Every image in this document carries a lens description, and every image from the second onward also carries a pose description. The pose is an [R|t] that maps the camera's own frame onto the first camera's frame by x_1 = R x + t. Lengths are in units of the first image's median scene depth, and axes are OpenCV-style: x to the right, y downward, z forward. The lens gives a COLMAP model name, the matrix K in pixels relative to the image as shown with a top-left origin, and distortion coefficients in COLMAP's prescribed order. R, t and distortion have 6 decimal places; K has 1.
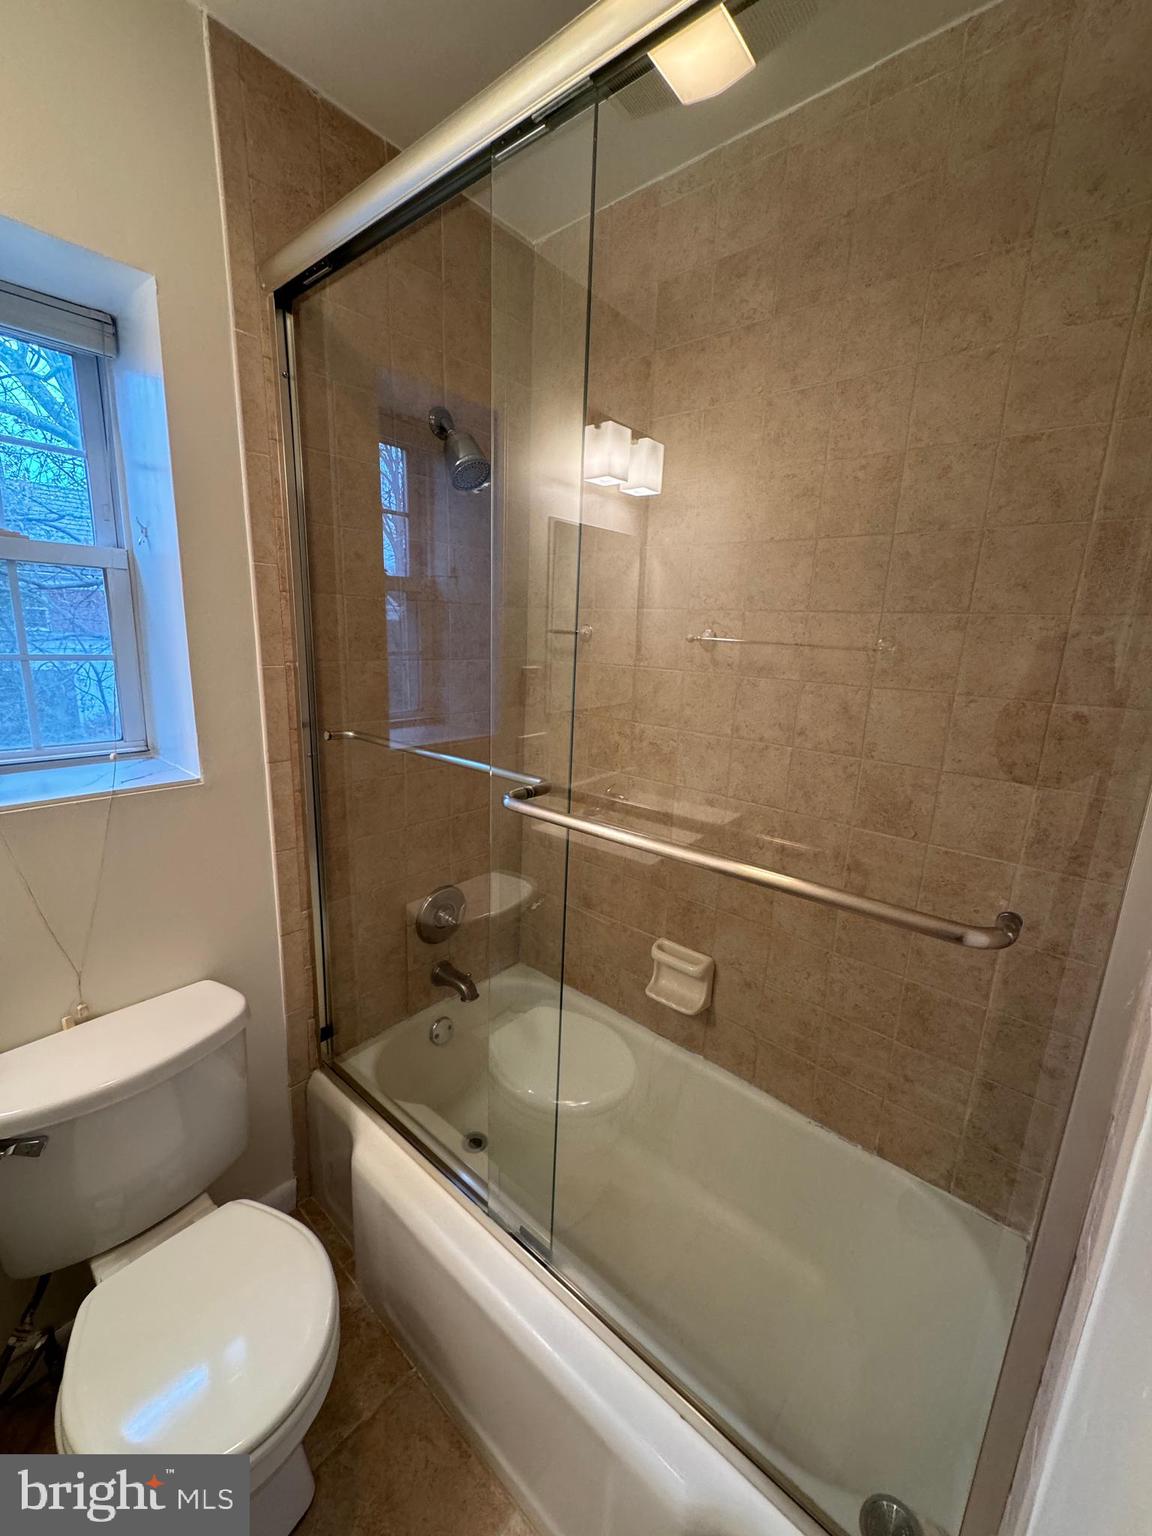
lens RADIAL K [[608.6, 0, 579.5], [0, 608.6, 765.7], [0, 0, 1]] dist [-0.001223, 0.000434]
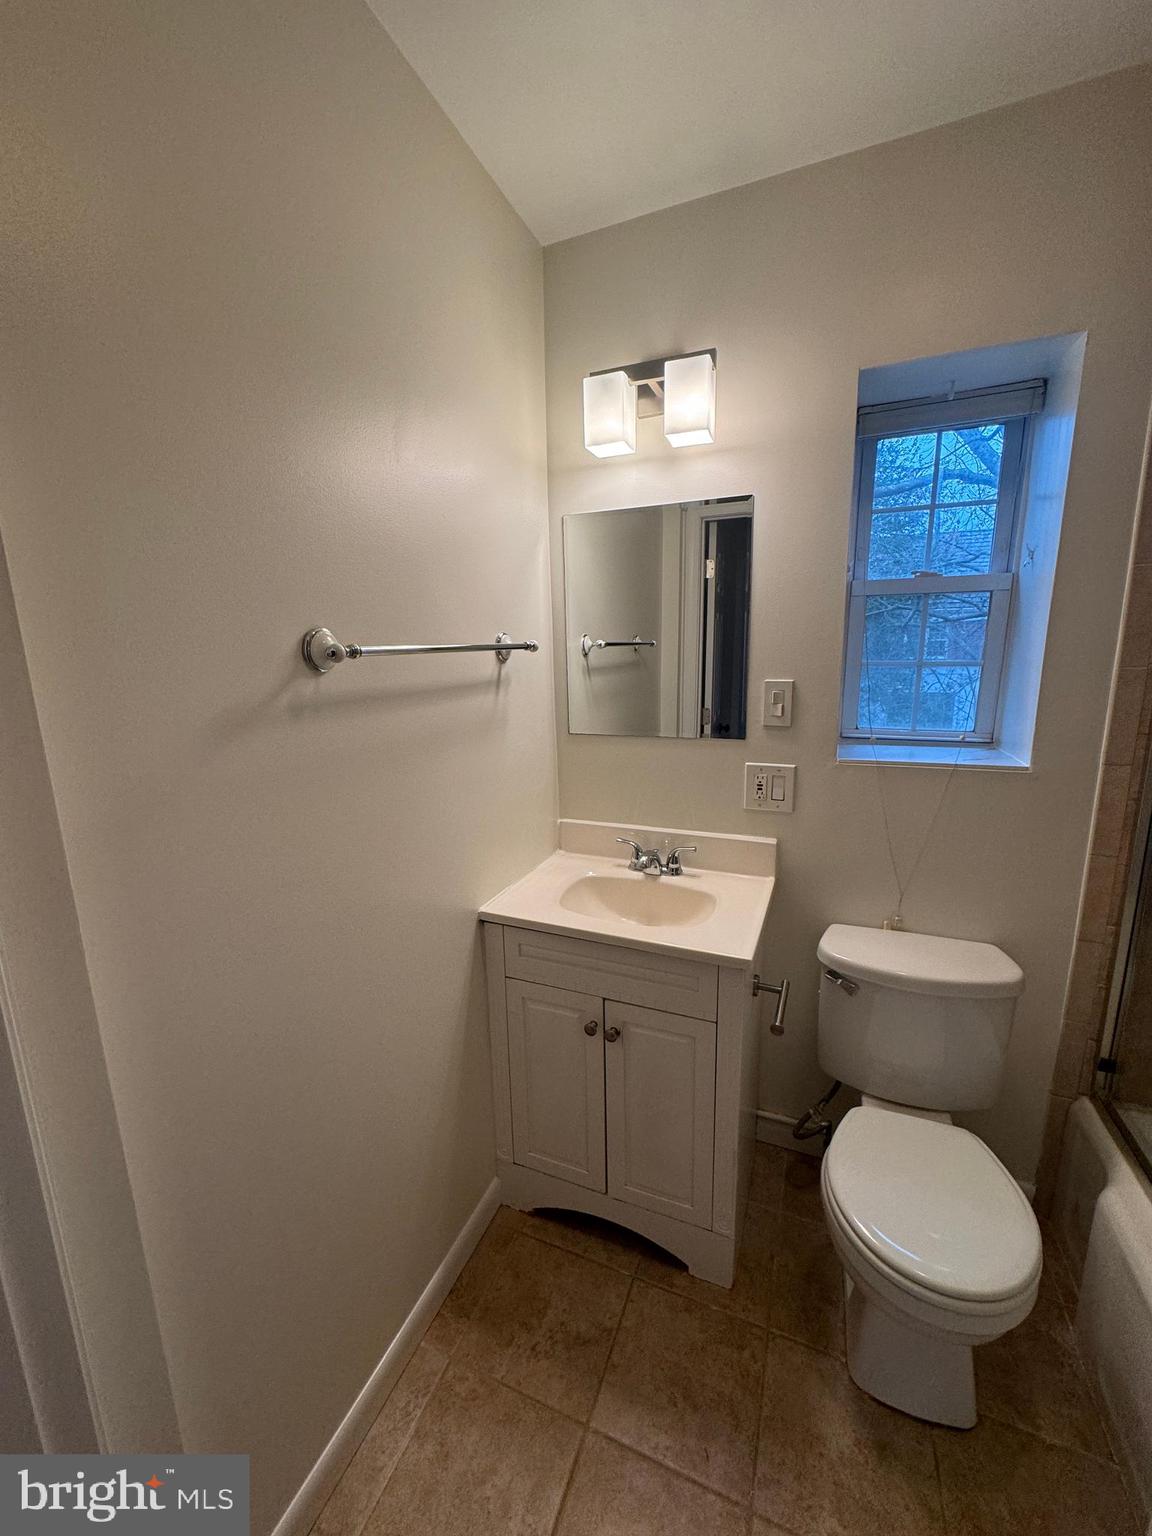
lens RADIAL K [[608.6, 0, 575.3], [0, 608.6, 771.2], [0, 0, 1]] dist [-0.001223, 0.000434]
pose [[0.320226, 0.141502, -0.936714, 0.141846], [-0.173594, 0.980804, 0.088817, 0.064844], [0.931301, 0.134166, 0.338642, -0.140301]]
